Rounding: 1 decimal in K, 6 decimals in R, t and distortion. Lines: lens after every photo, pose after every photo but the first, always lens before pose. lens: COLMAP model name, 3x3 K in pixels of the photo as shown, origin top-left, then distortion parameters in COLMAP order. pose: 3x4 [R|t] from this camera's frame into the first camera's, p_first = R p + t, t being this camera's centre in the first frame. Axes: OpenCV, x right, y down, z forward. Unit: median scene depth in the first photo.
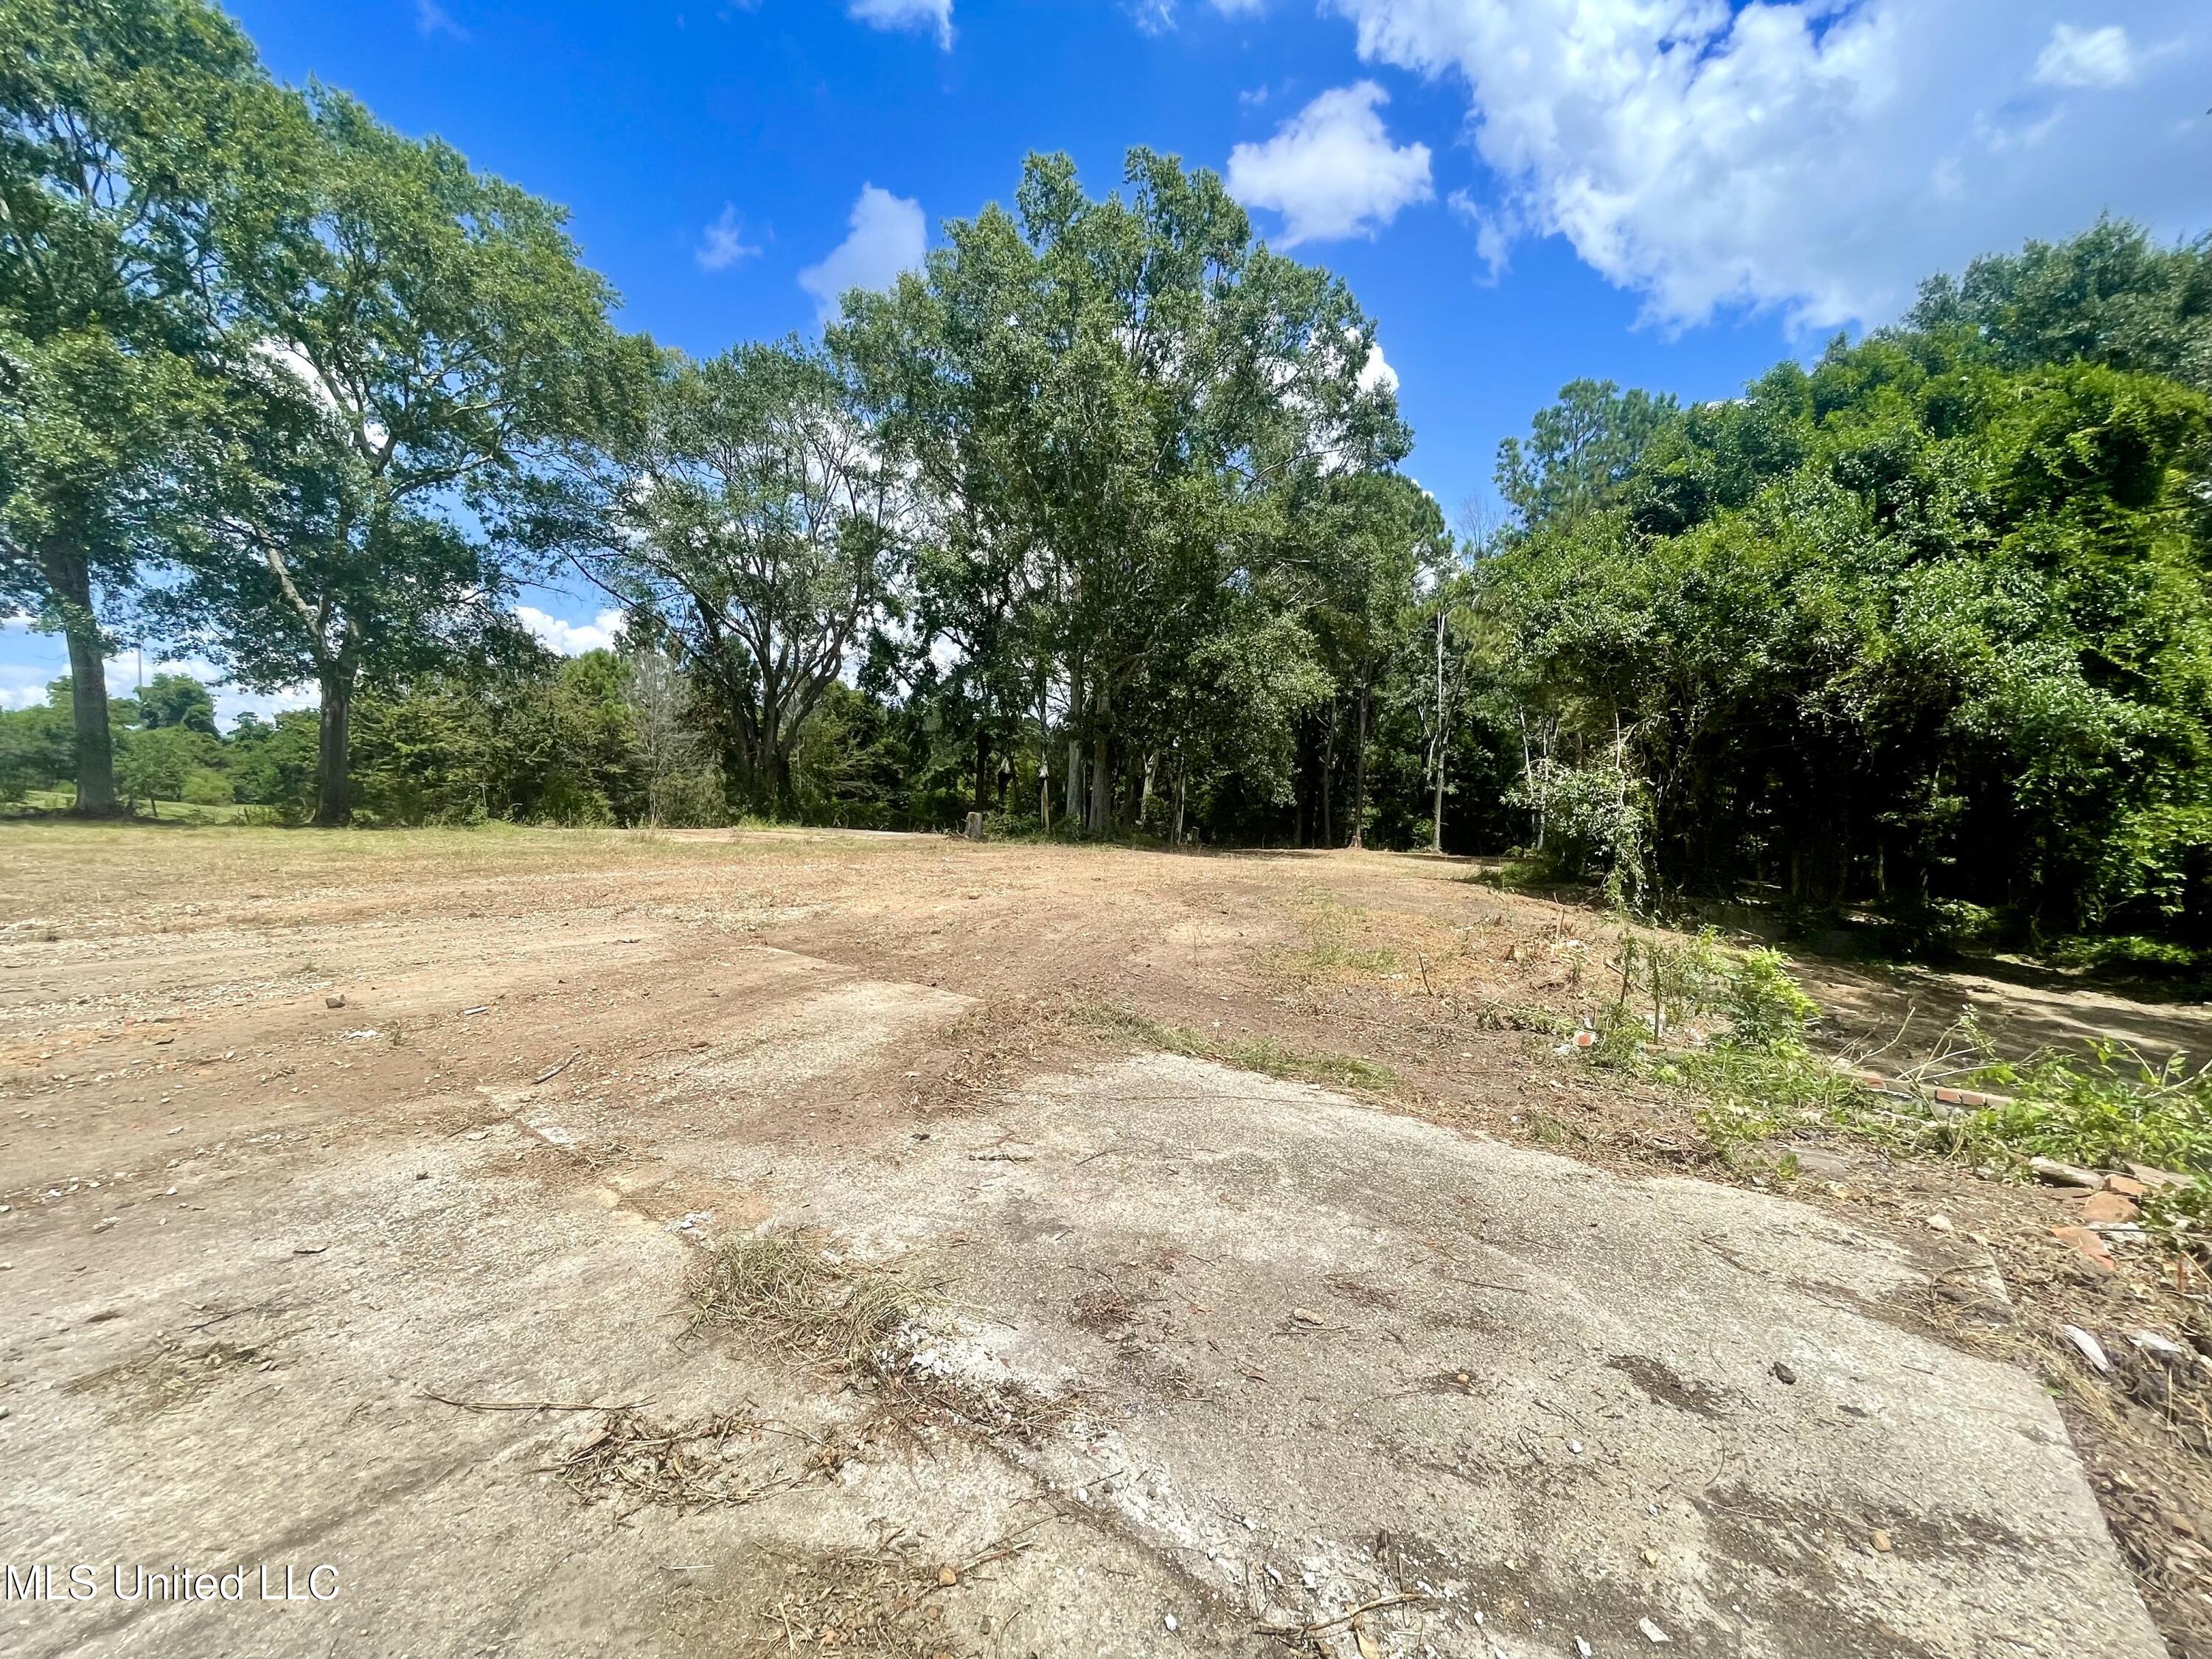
lens RADIAL K [[893.4, 0, 1093.7], [0, 893.4, 833.9], [0, 0, 1]] dist [0.000350, -0.001003]
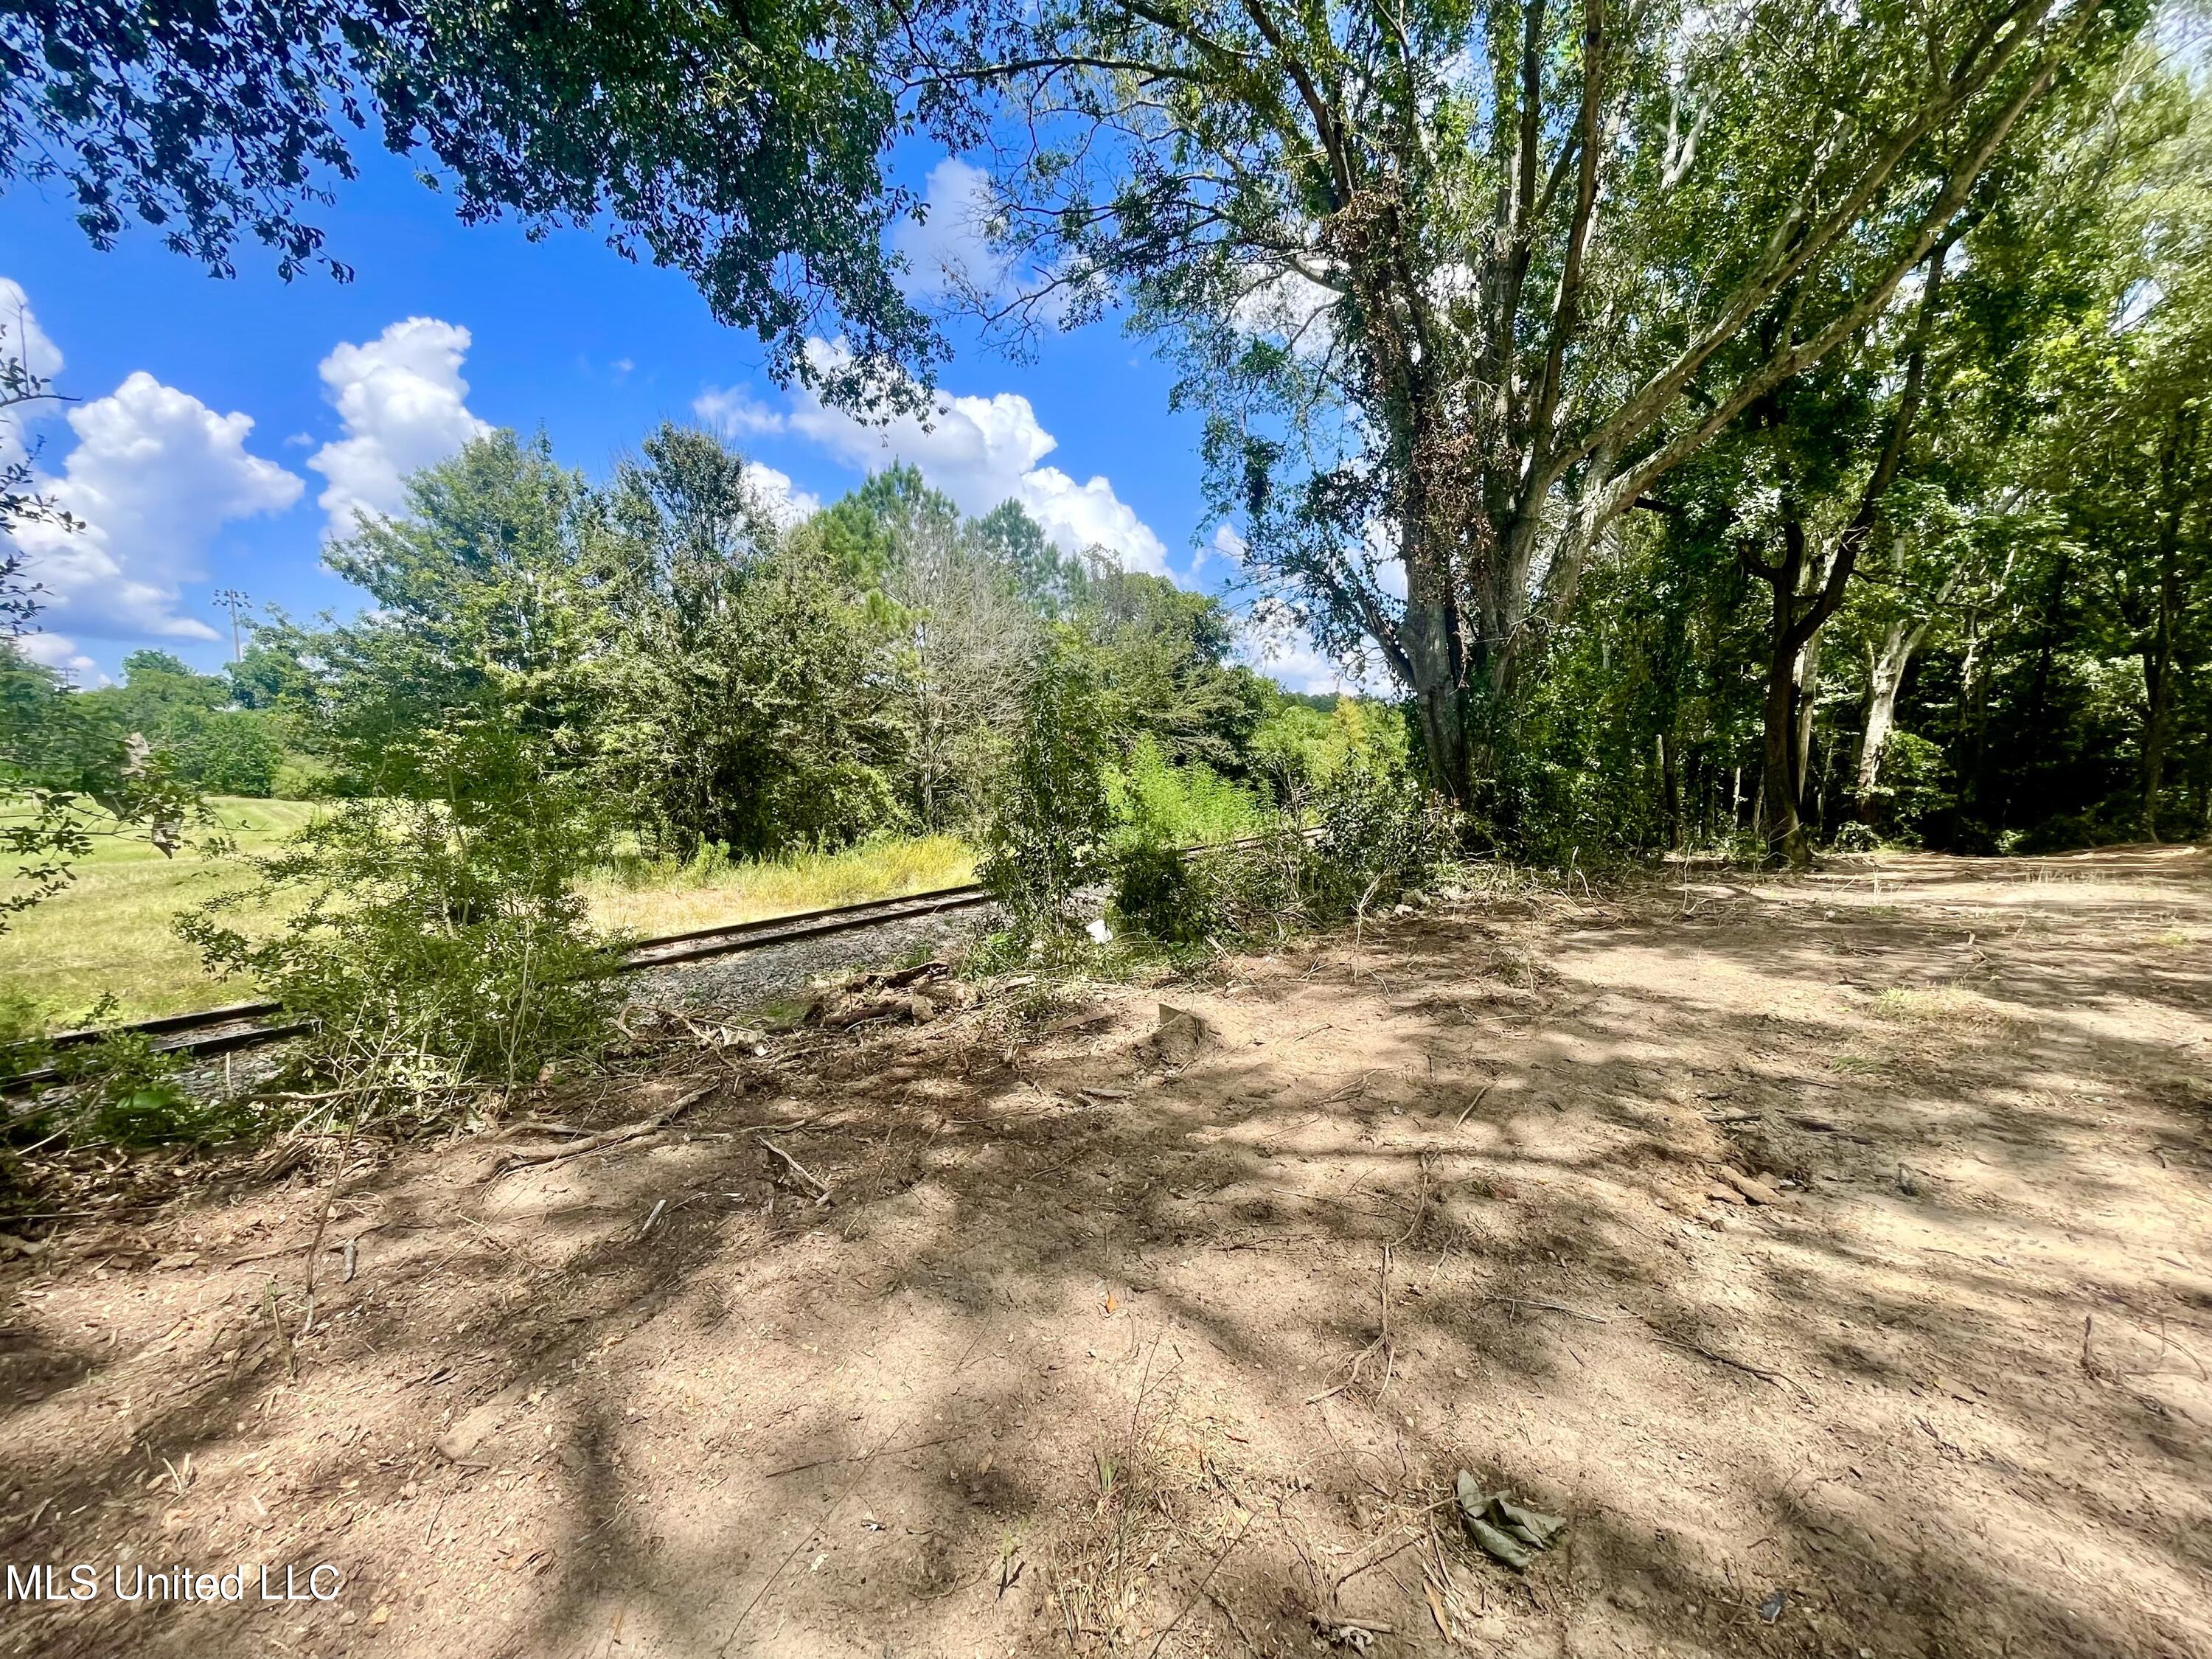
lens RADIAL K [[893.4, 0, 1105.7], [0, 893.4, 836.9], [0, 0, 1]] dist [0.000350, -0.001003]
pose [[0.995455, -0.026515, -0.091462, -2.057844], [0.030609, 0.998578, 0.043652, -0.133590], [0.090175, -0.046253, 0.994851, 2.737966]]
